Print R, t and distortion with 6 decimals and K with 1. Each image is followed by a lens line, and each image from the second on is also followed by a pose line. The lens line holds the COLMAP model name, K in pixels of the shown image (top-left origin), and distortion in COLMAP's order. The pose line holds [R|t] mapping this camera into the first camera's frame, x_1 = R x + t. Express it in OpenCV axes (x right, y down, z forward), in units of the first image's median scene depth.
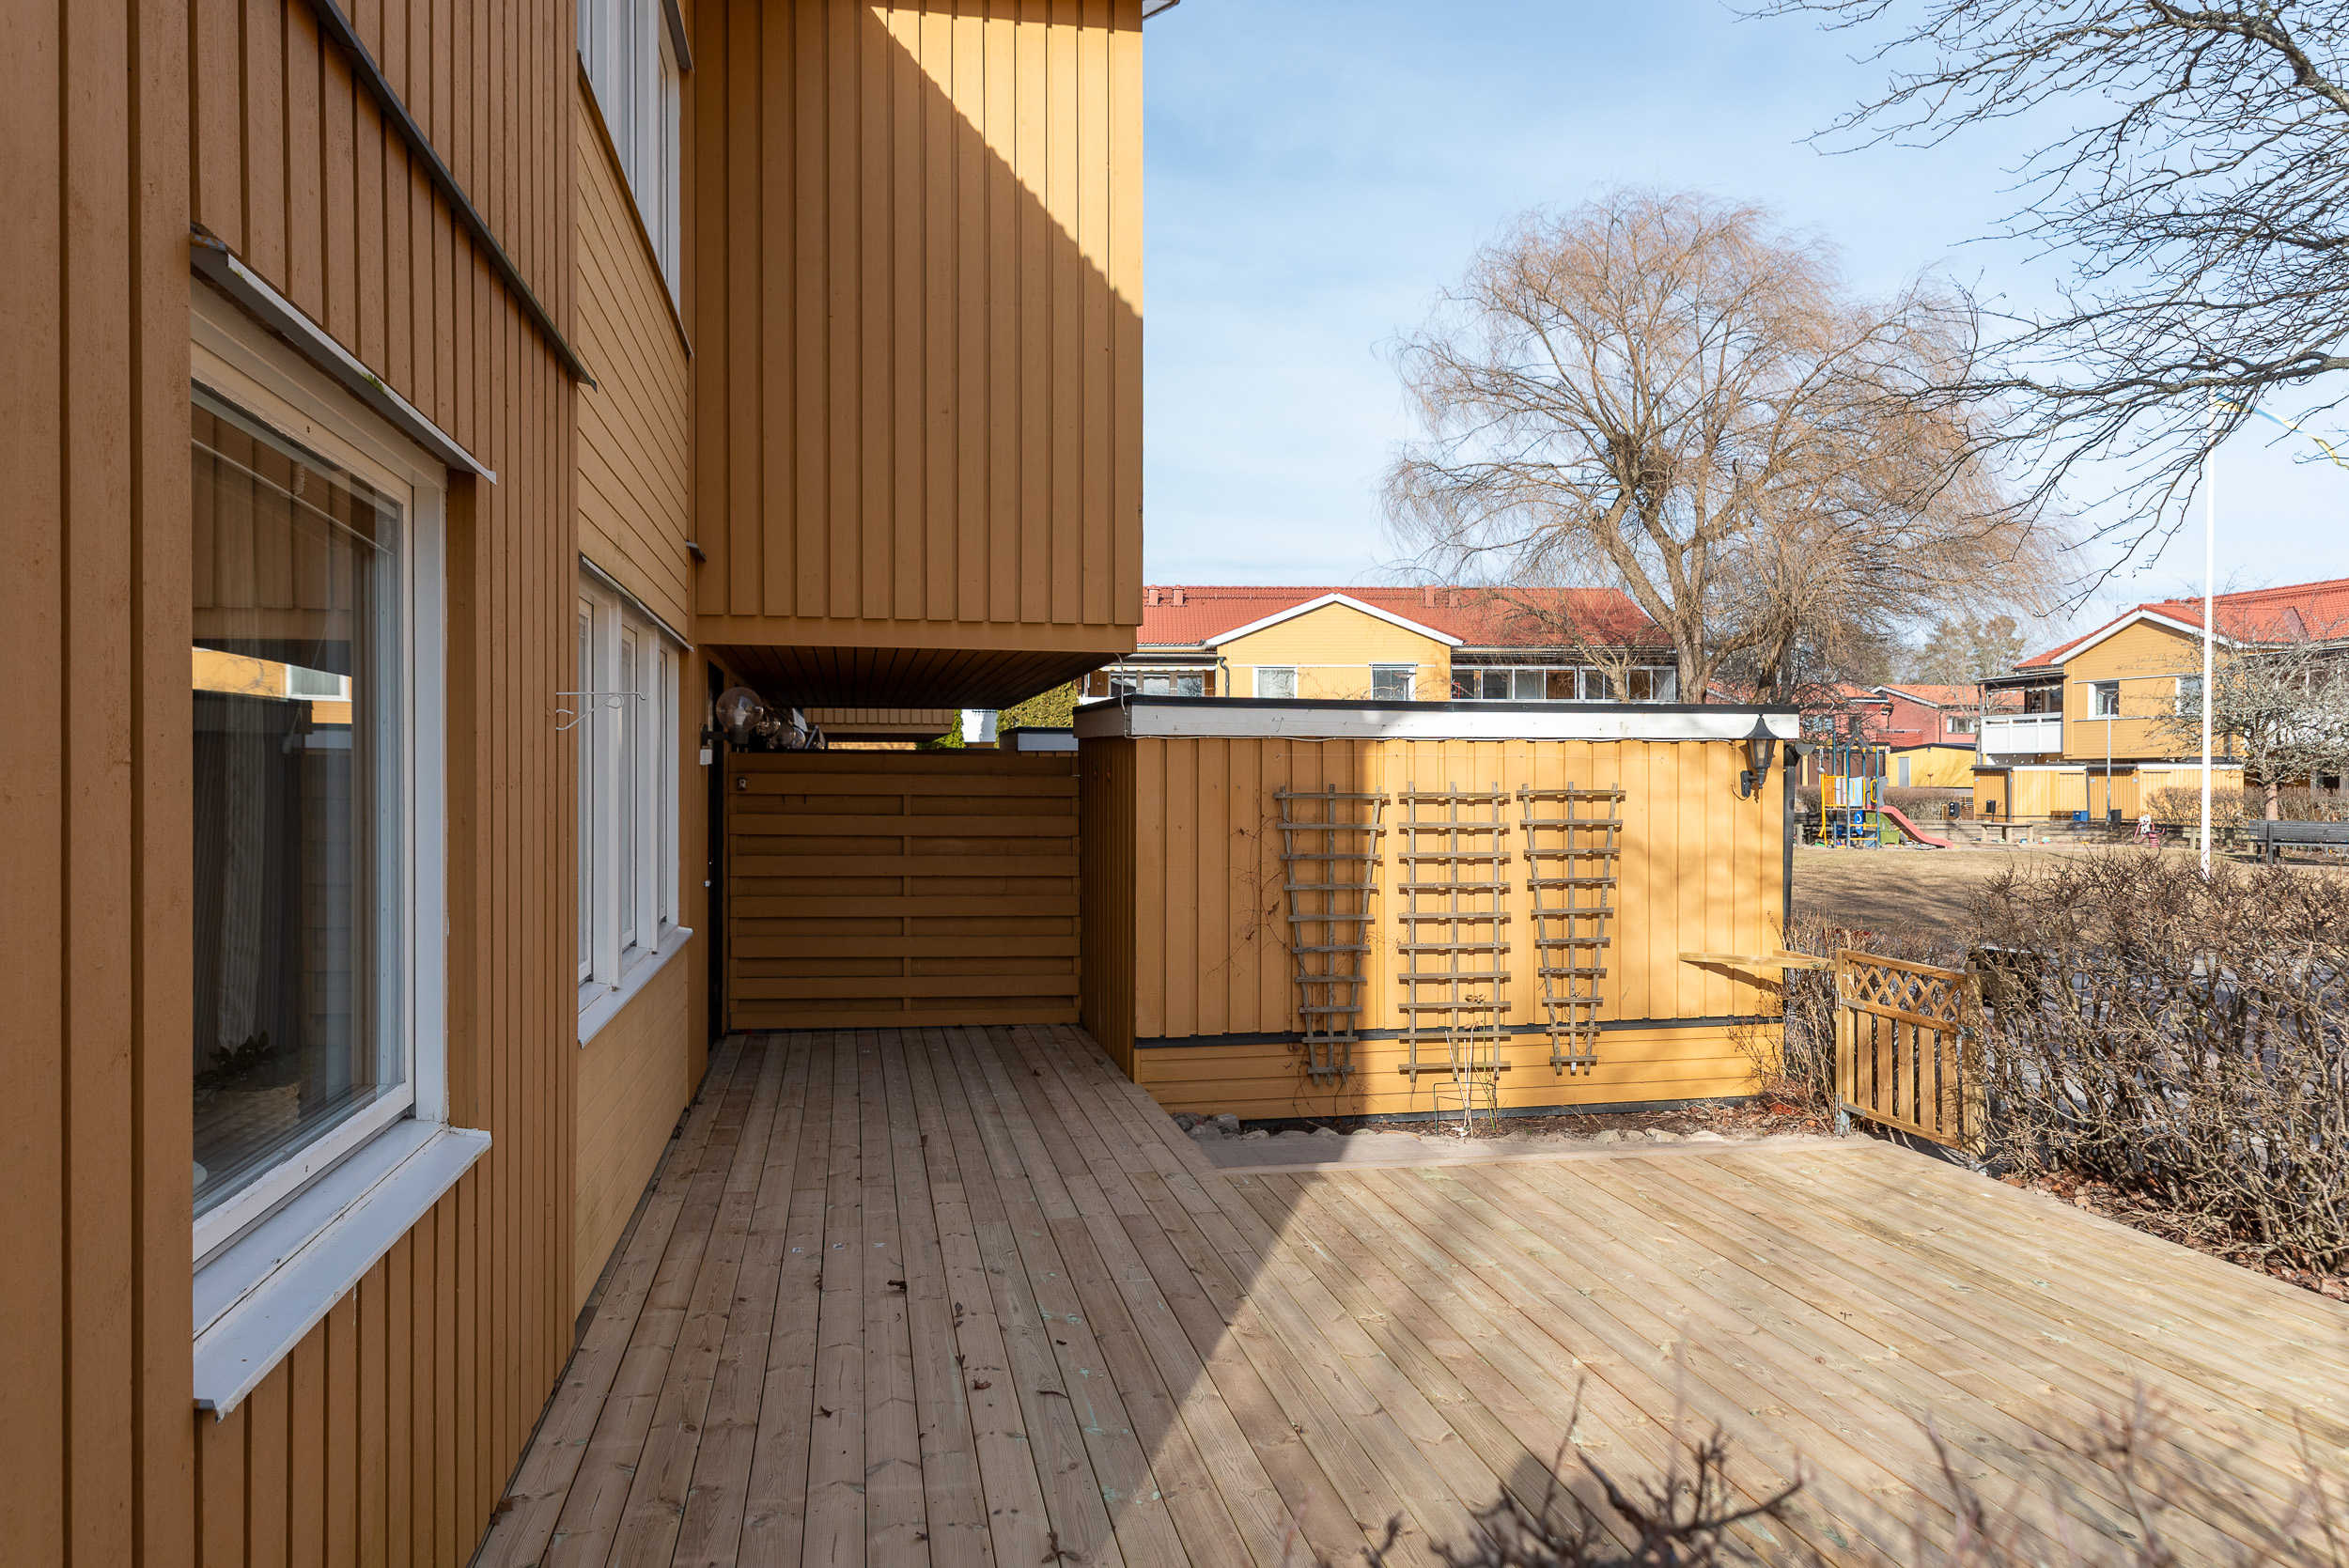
lens RADIAL K [[1623.9, 0, 1174.5], [0, 1623.9, 784.0], [0, 0, 1]] dist [0.001518, -0.000120]
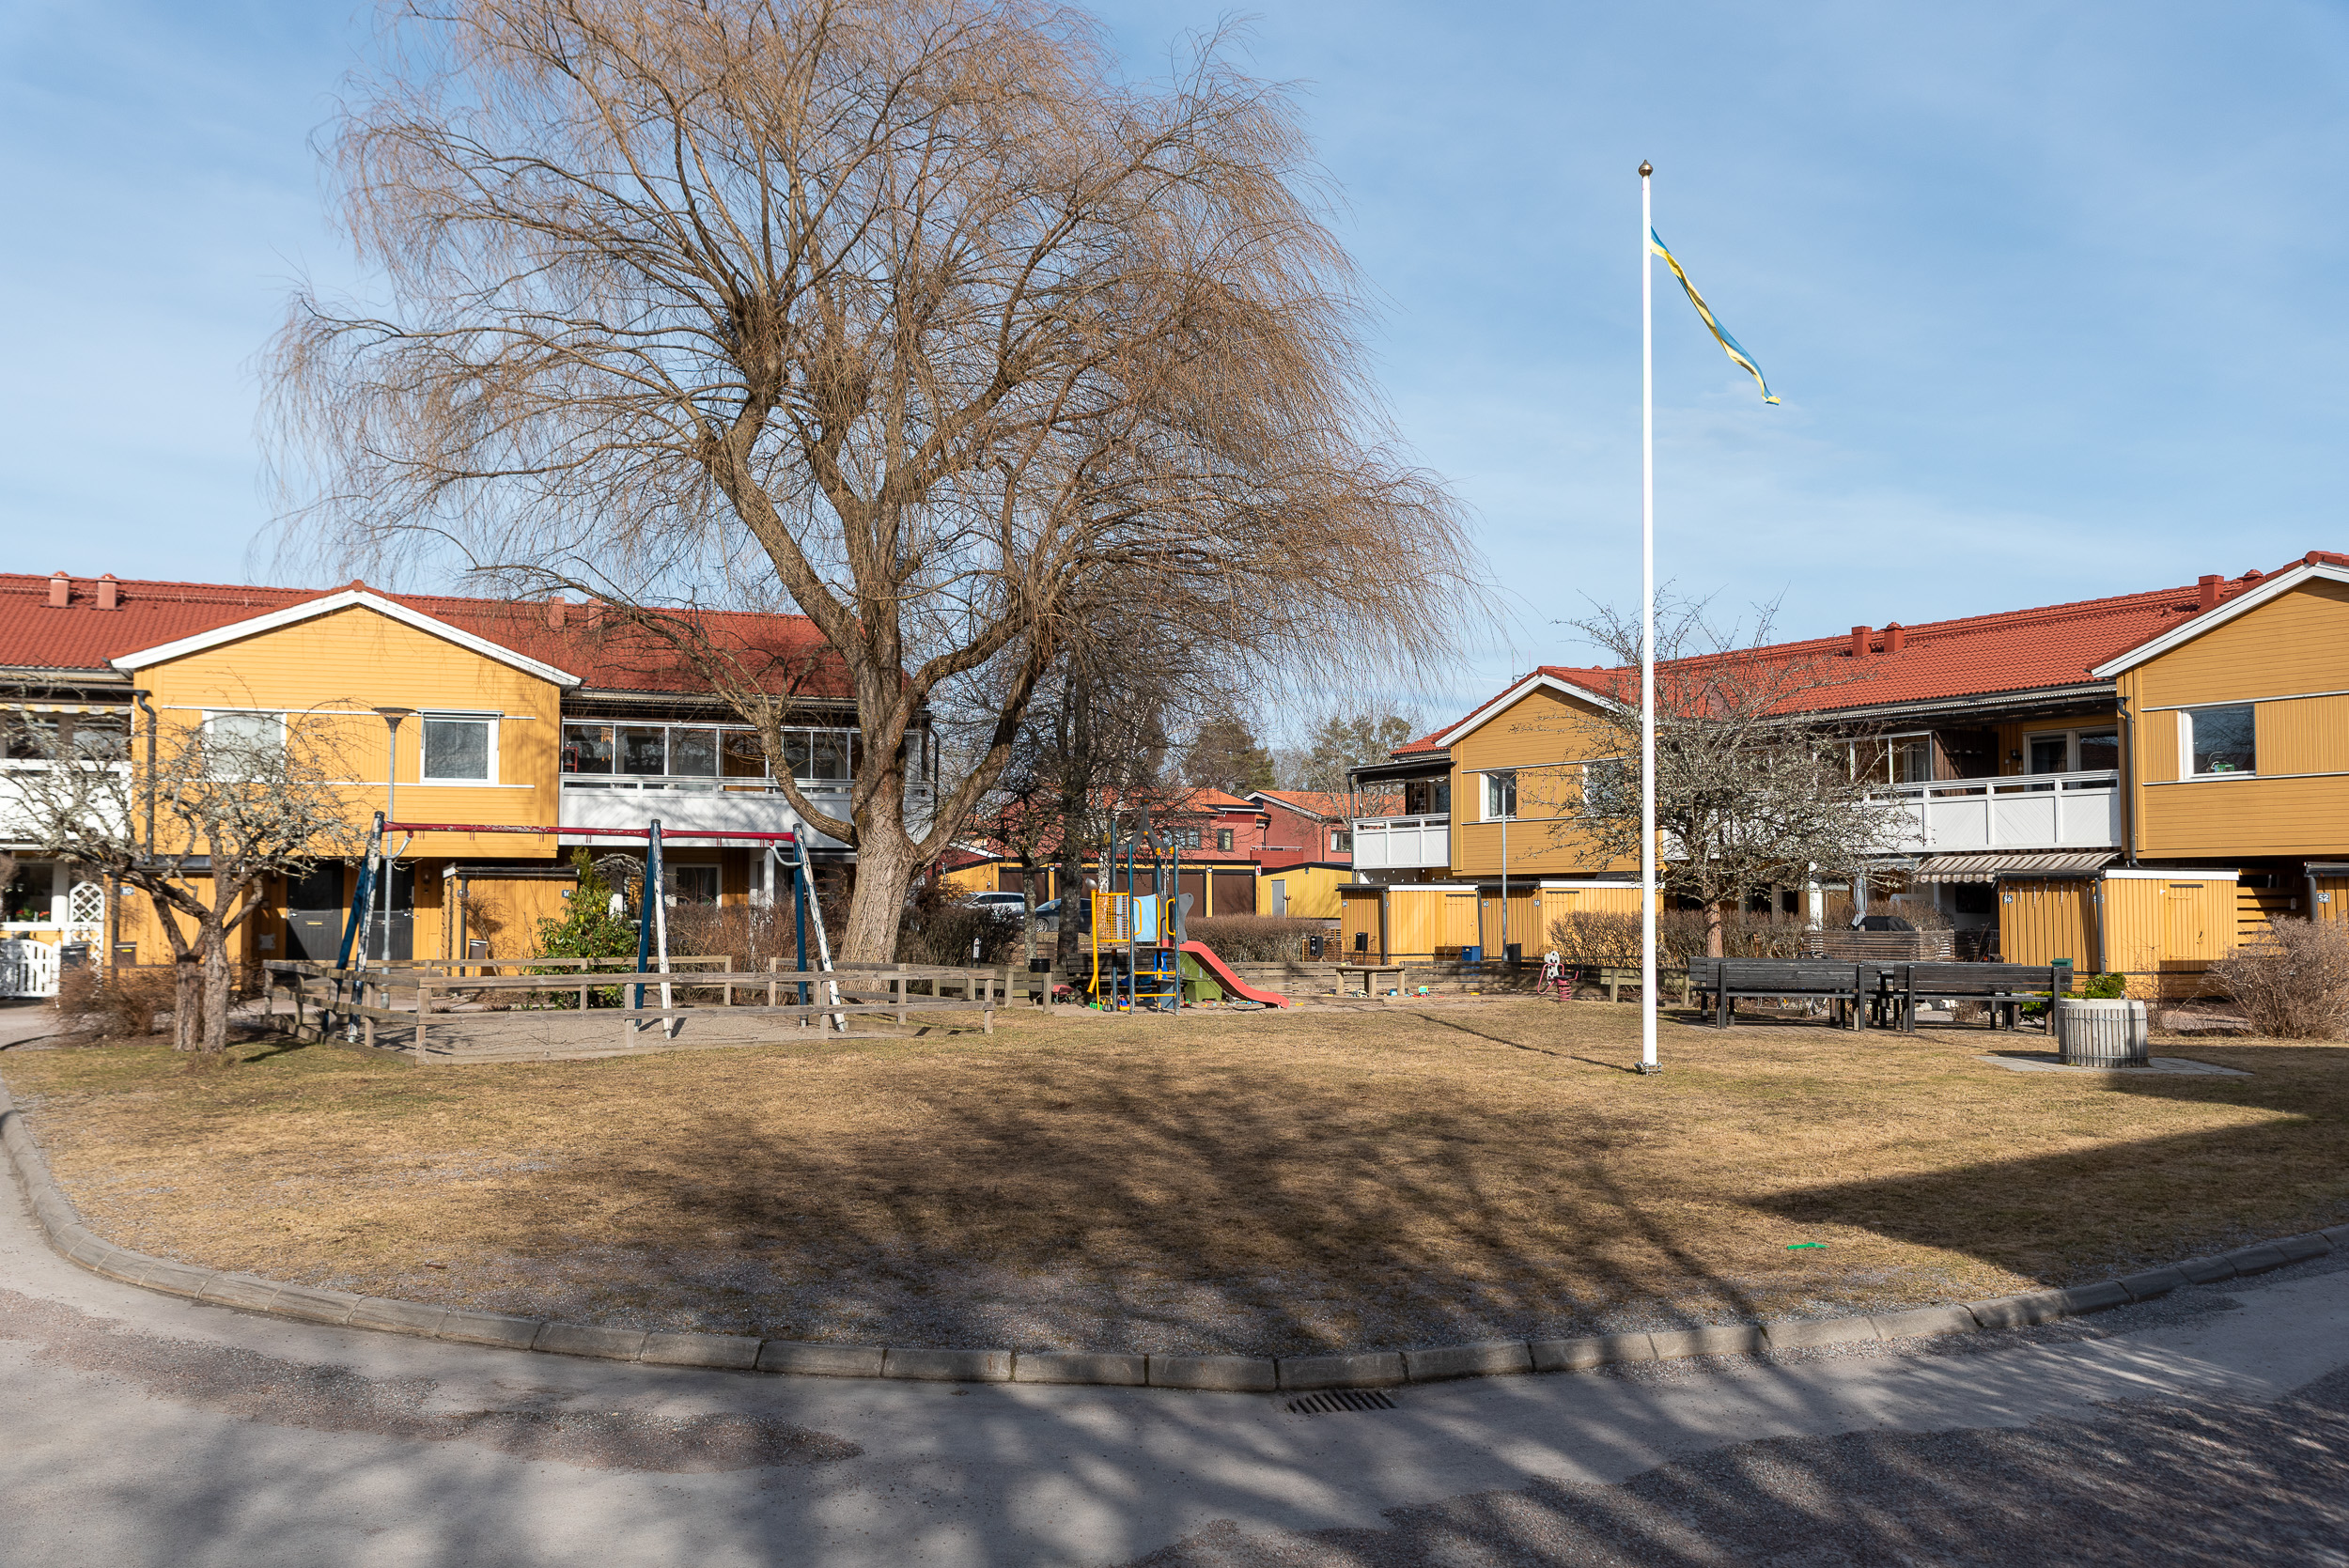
lens RADIAL K [[2234.7, 0, 1174.5], [0, 2234.7, 784.0], [0, 0, 1]] dist [-0.008409, 0.002005]
pose [[0.930923, 0.016951, 0.364823, 0.074805], [0.004811, 0.998266, -0.058660, 0.002228], [-0.365185, 0.056363, 0.929227, 0.127618]]
